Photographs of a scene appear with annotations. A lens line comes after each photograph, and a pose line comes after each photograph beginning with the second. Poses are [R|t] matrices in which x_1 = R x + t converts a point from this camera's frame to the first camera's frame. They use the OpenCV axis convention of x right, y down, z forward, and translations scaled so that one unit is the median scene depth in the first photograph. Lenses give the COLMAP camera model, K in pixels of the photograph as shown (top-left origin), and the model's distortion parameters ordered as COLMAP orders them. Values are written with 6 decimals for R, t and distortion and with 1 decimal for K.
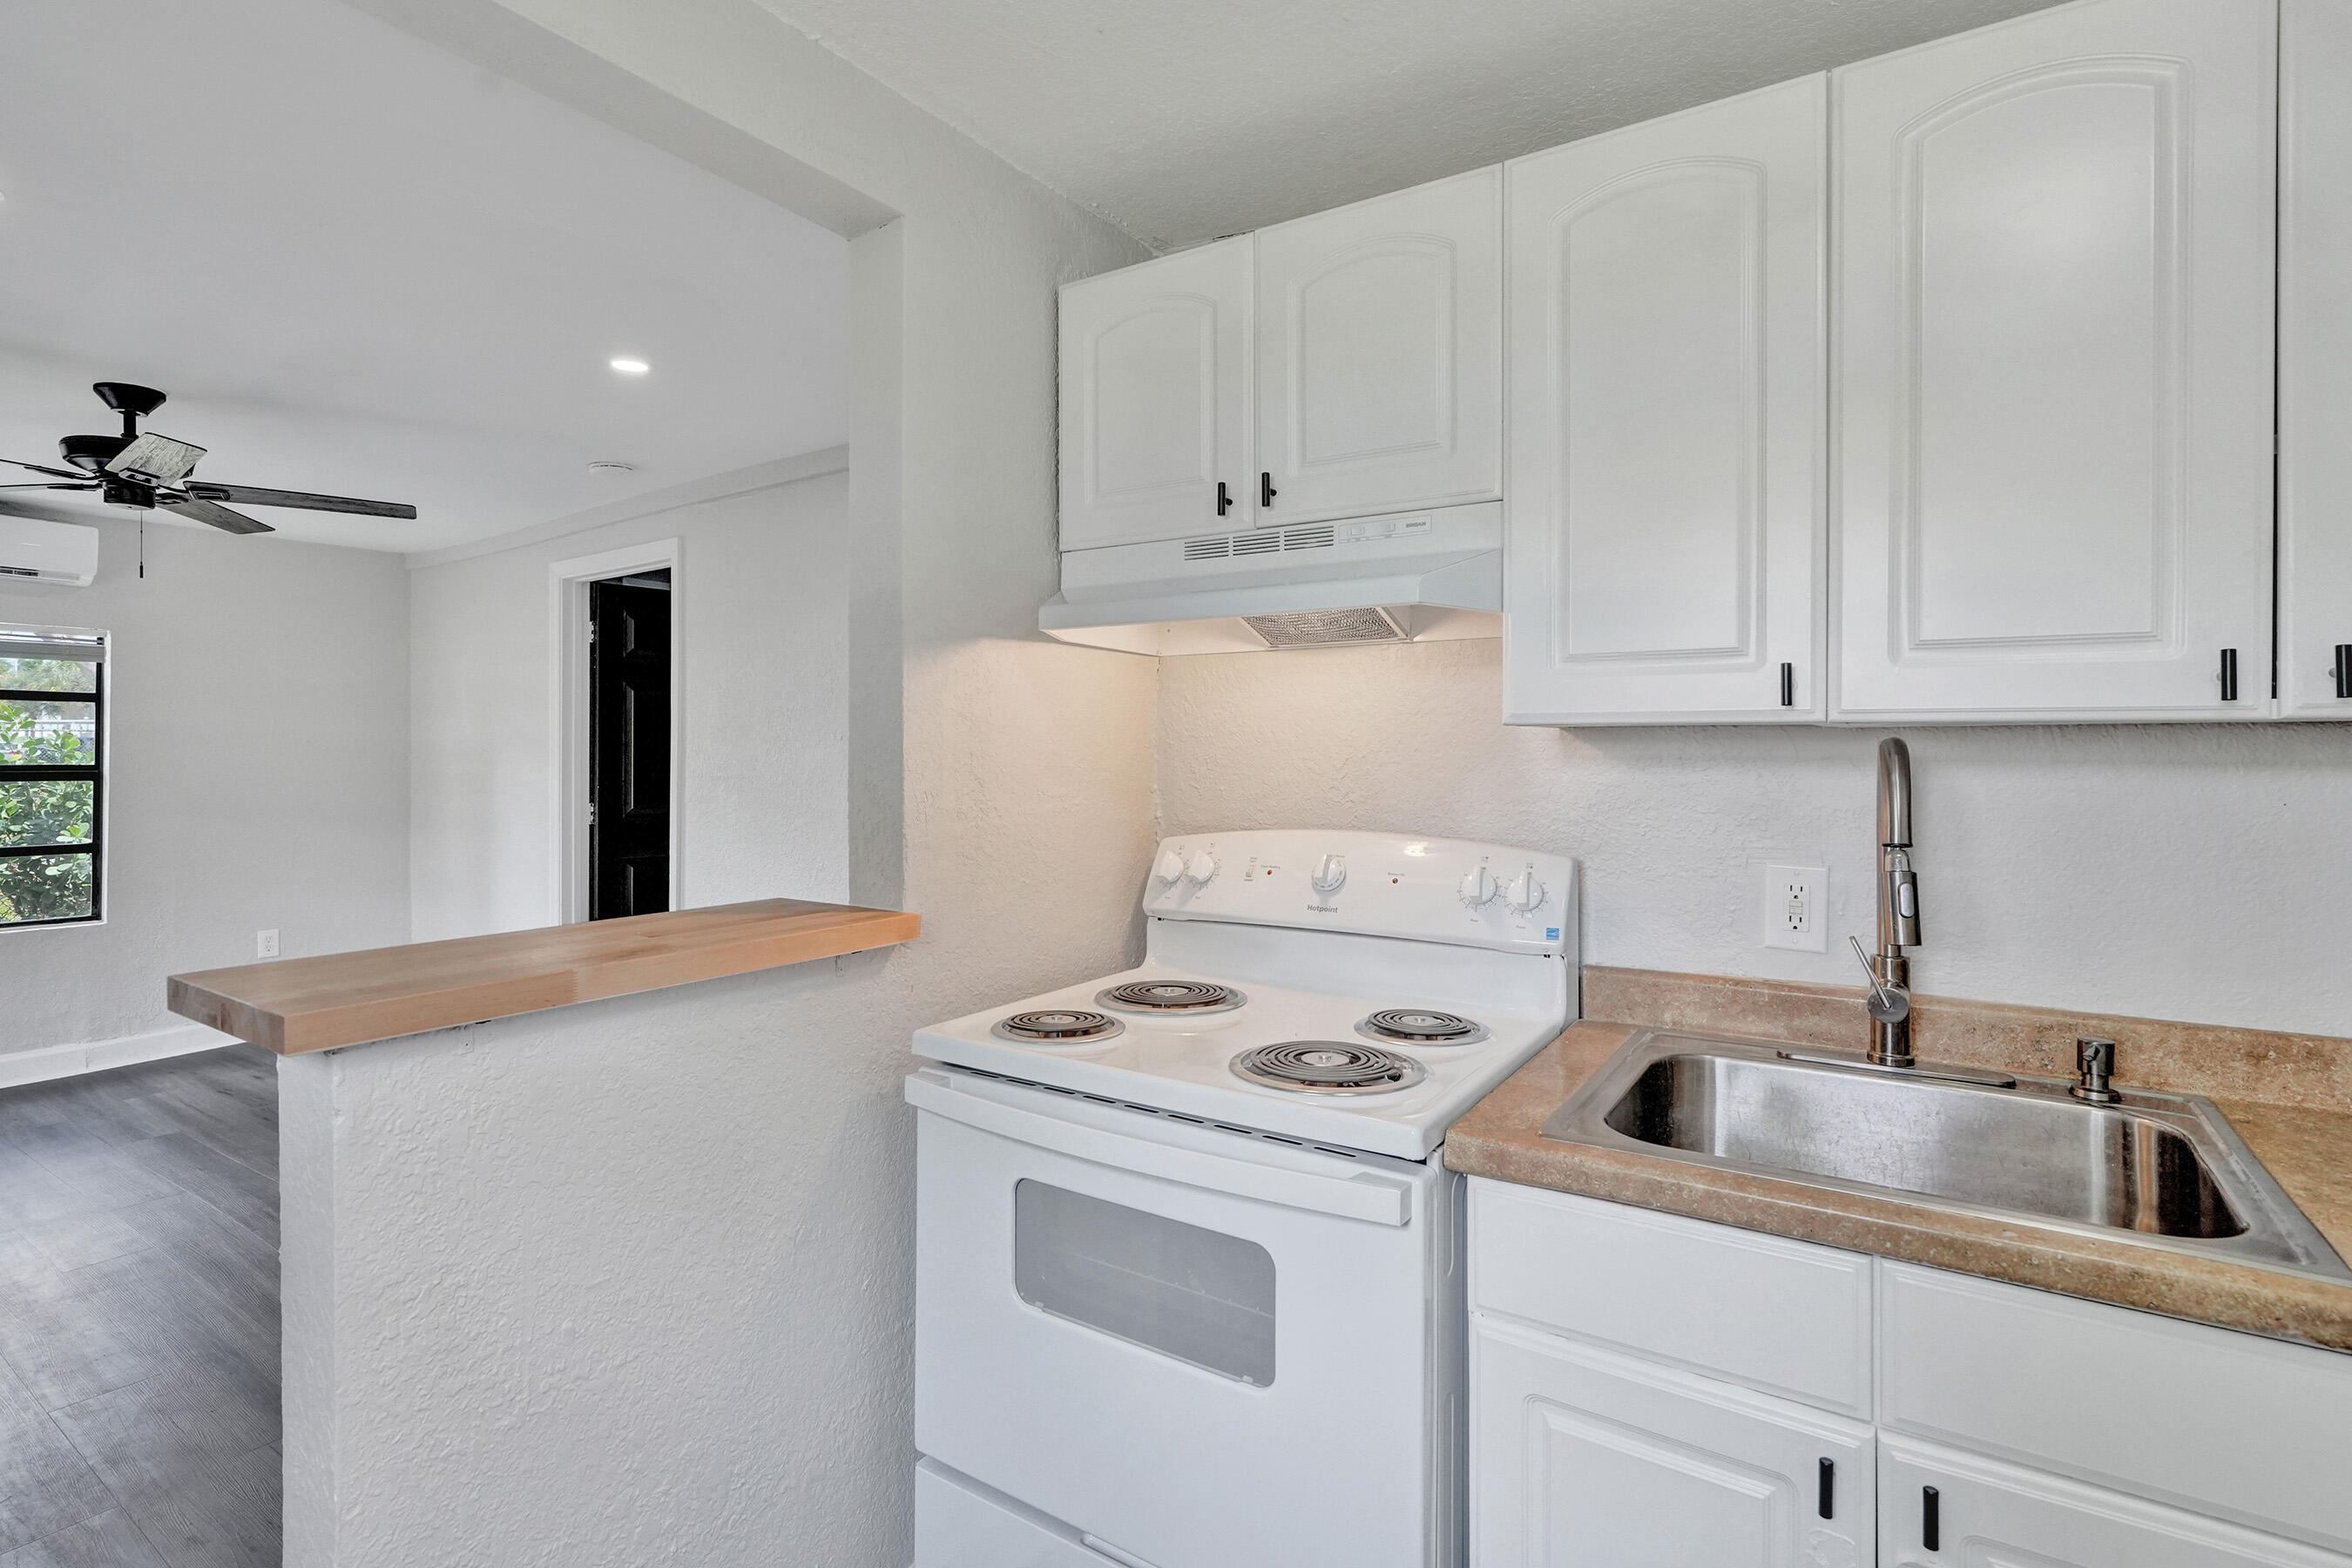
lens RADIAL K [[1124.3, 0, 1172.4], [0, 1124.3, 744.2], [0, 0, 1]] dist [-0.002437, -0.000009]
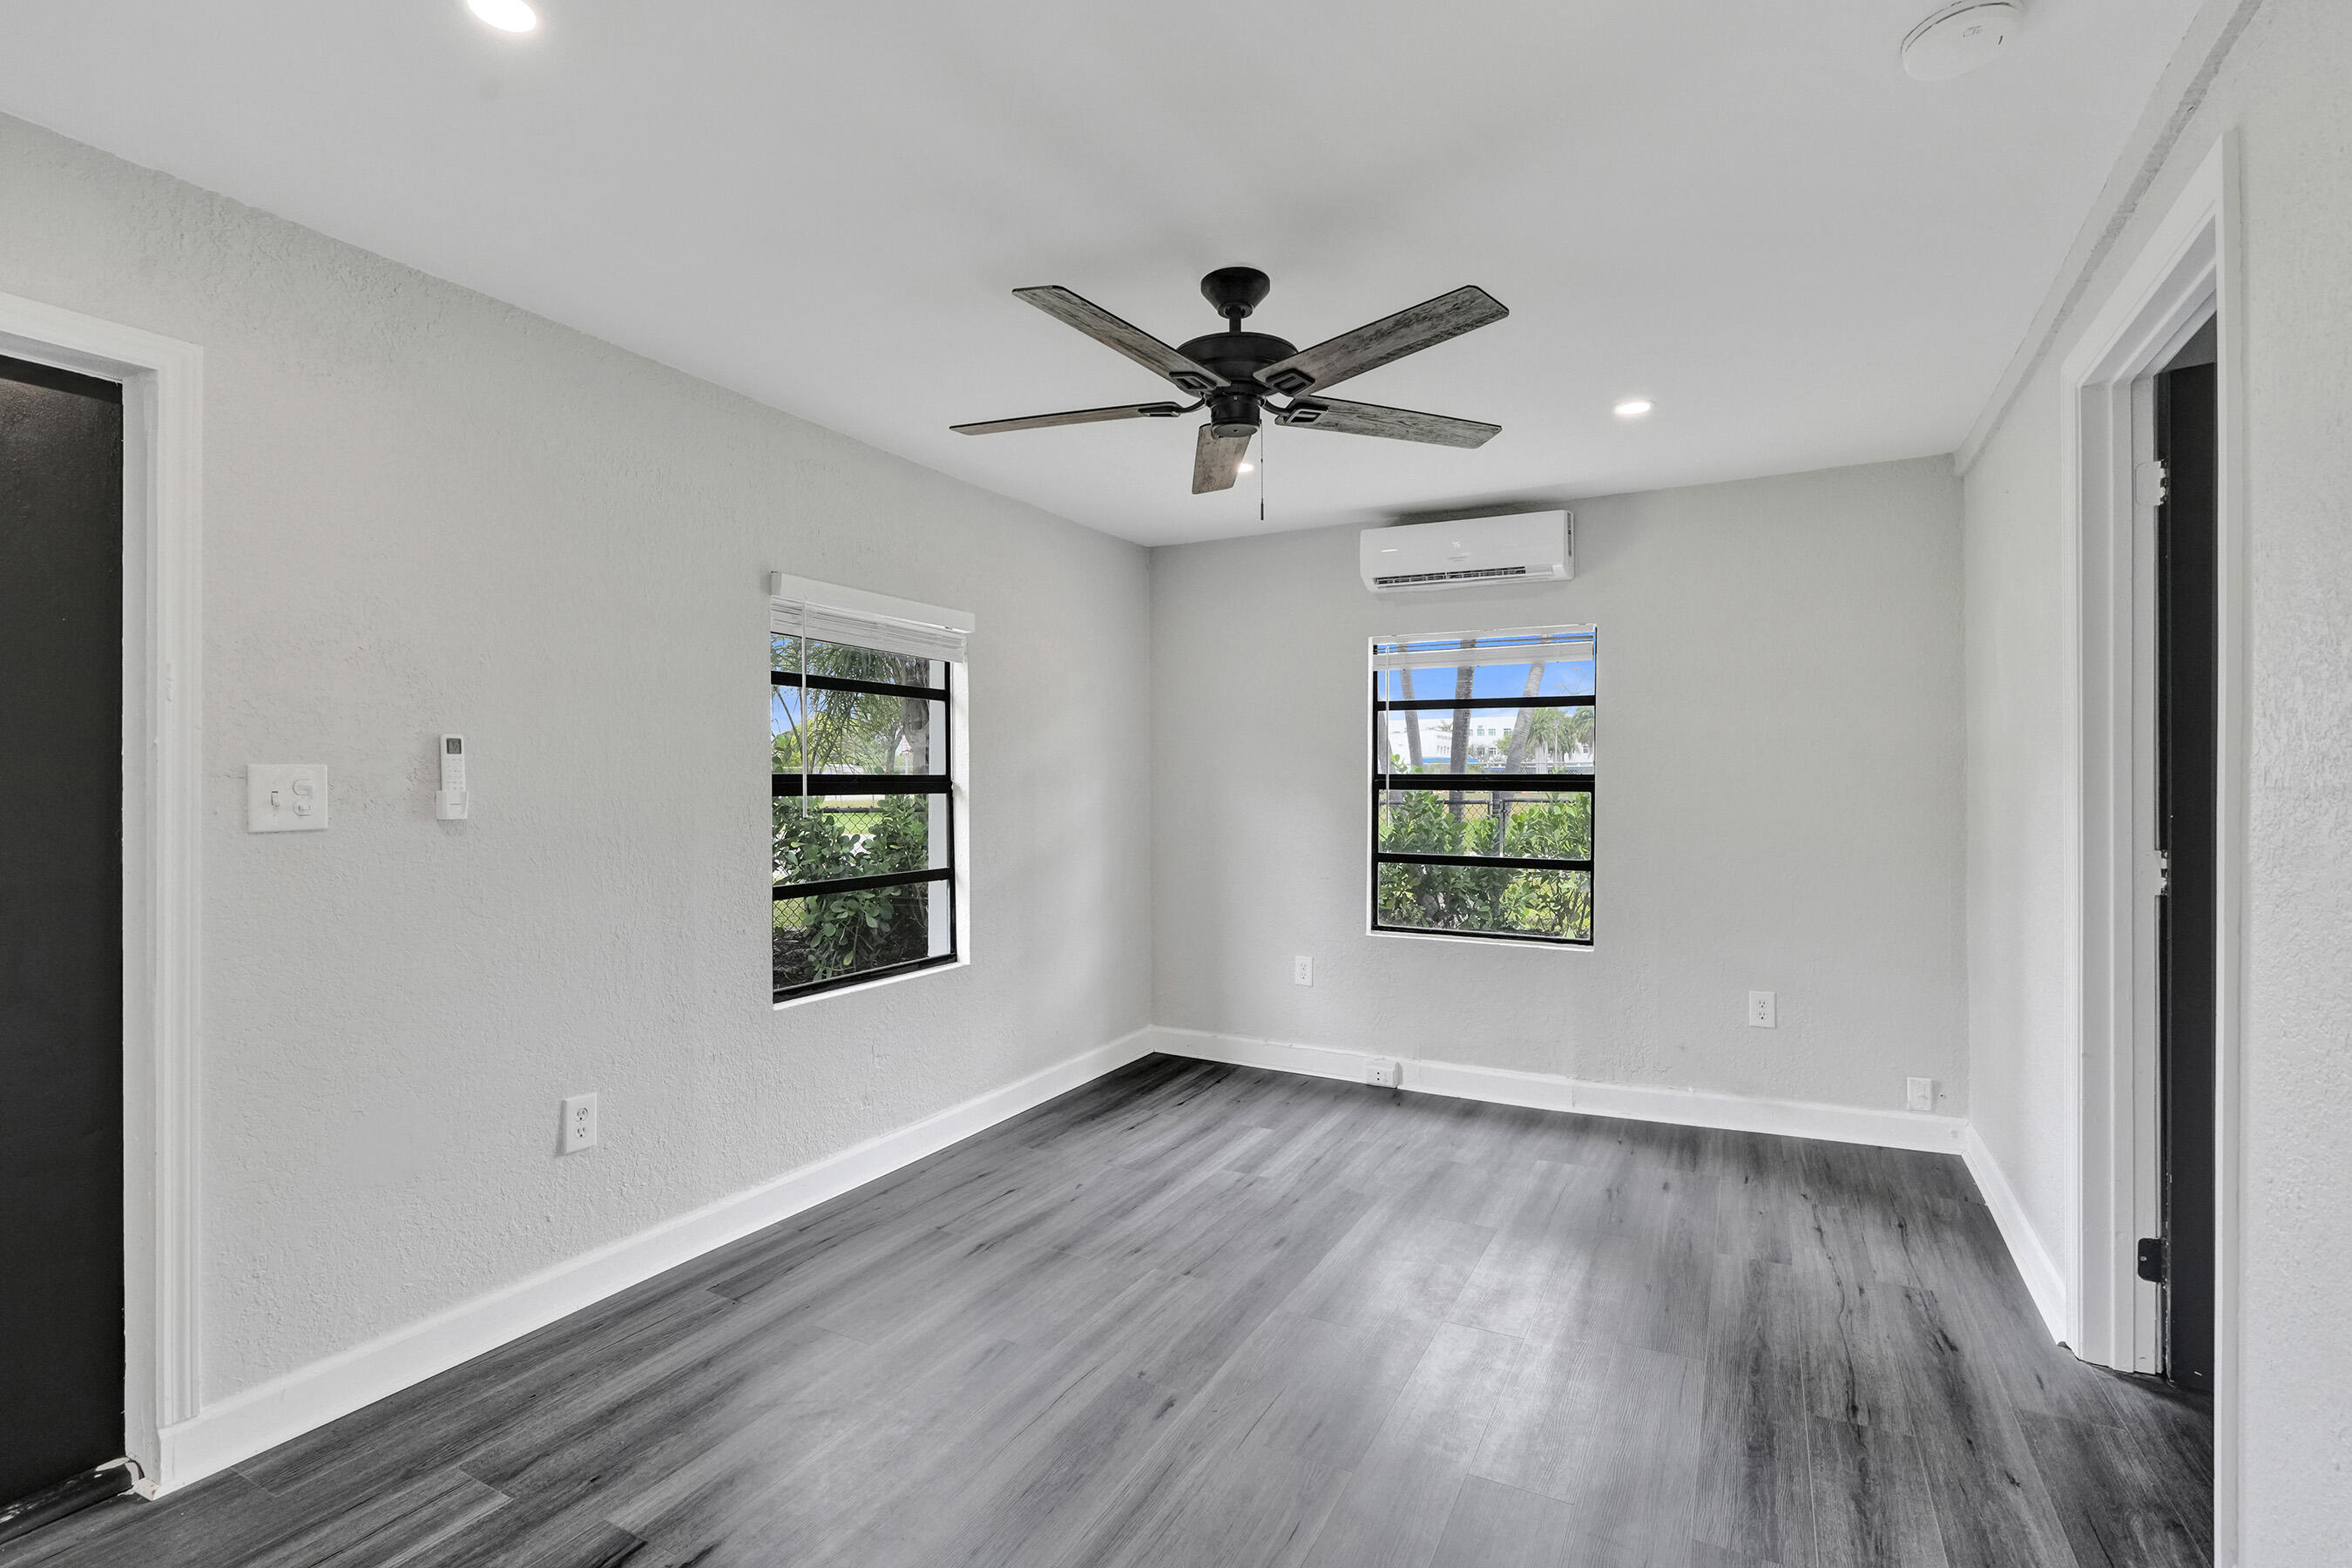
lens RADIAL K [[1096.1, 0, 1172.0], [0, 1096.1, 780.5], [0, 0, 1]] dist [-0.004179, 0.000503]
pose [[0.102309, 0.001380, -0.994752, -0.115775], [0.006158, 0.999979, 0.002020, 0.019861], [0.994734, -0.006332, 0.102298, 0.573667]]
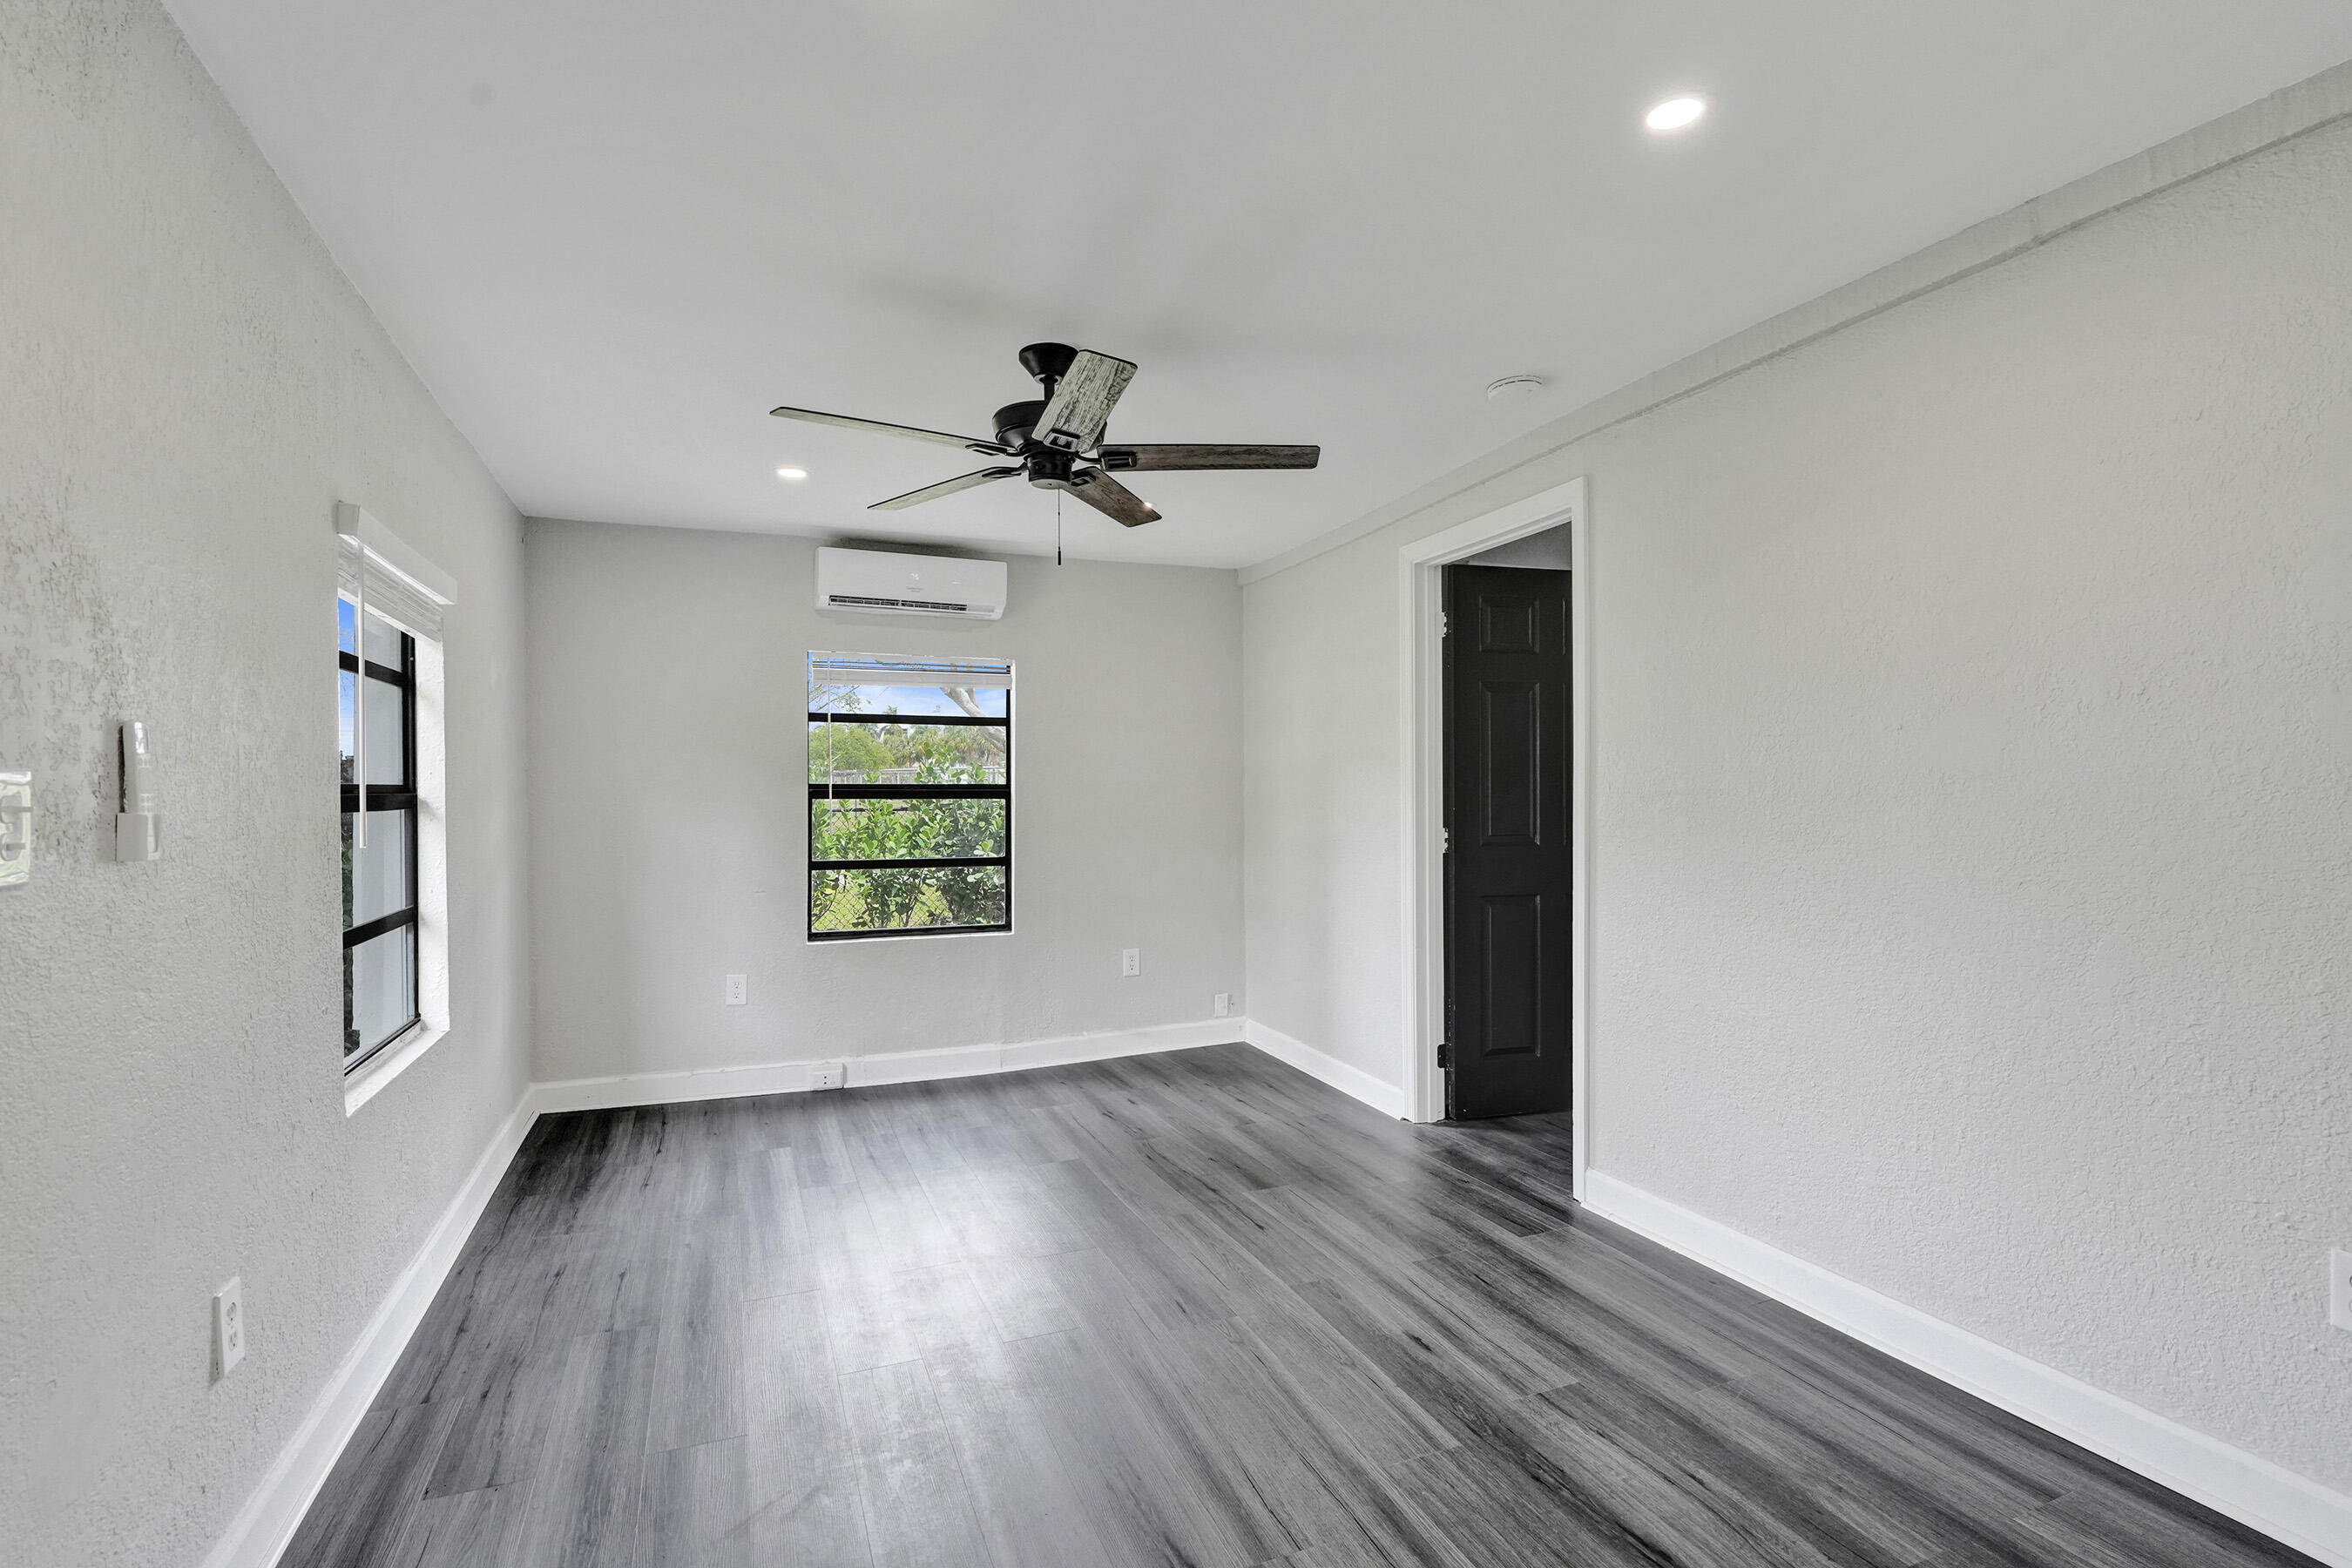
lens RADIAL K [[1096.1, 0, 1172.0], [0, 1096.1, 780.5], [0, 0, 1]] dist [-0.004179, 0.000503]
pose [[0.828143, -0.007121, -0.560472, -0.238476], [0.006947, 0.999973, -0.002440, 0.017564], [0.560474, -0.001873, 0.828170, 0.218658]]
